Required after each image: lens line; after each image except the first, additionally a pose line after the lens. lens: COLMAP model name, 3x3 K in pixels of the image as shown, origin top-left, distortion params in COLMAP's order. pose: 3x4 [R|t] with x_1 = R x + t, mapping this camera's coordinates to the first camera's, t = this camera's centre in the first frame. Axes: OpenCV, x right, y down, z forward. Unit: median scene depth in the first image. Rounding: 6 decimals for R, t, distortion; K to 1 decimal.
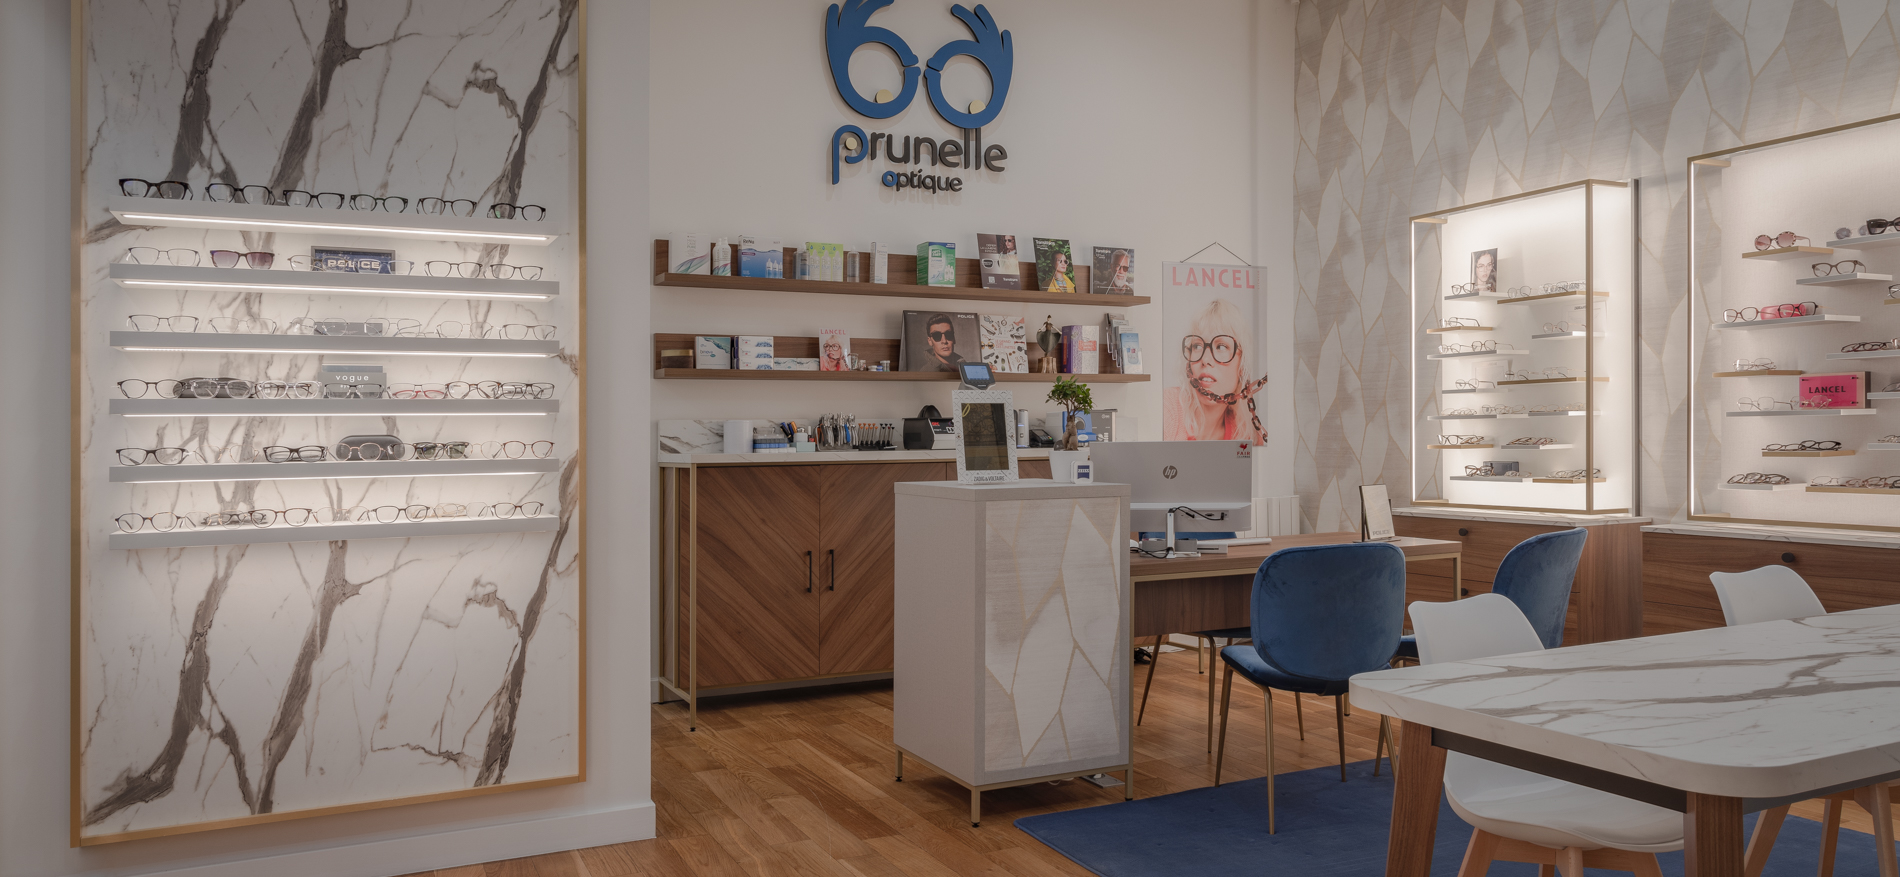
lens RADIAL K [[1271.8, 0, 950.9], [0, 1271.8, 432.7], [0, 0, 1]] dist [0.002991, -0.001415]
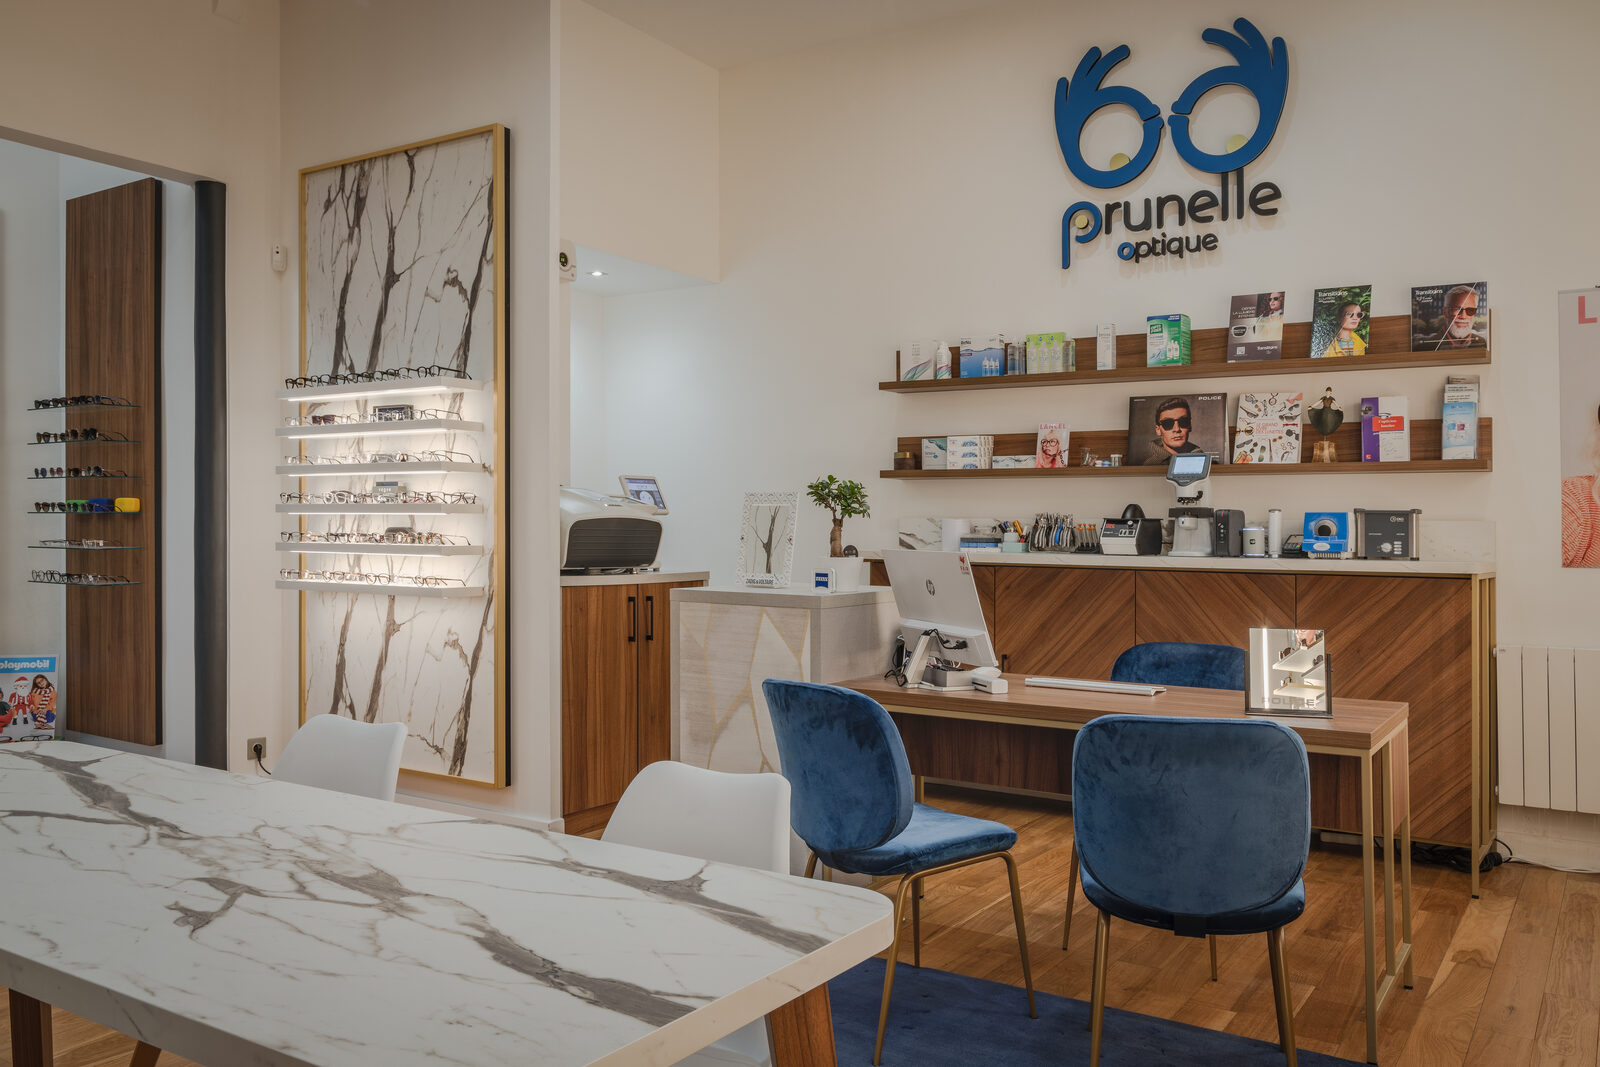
lens RADIAL K [[1260.3, 0, 797.2], [0, 1260.3, 524.0], [0, 0, 1]] dist [-0.005538, 0.005260]
pose [[0.518662, 0.015470, -0.854839, 0.637193], [-0.014203, 0.999854, 0.009477, -0.013480], [0.854861, 0.007226, 0.518807, 0.368684]]
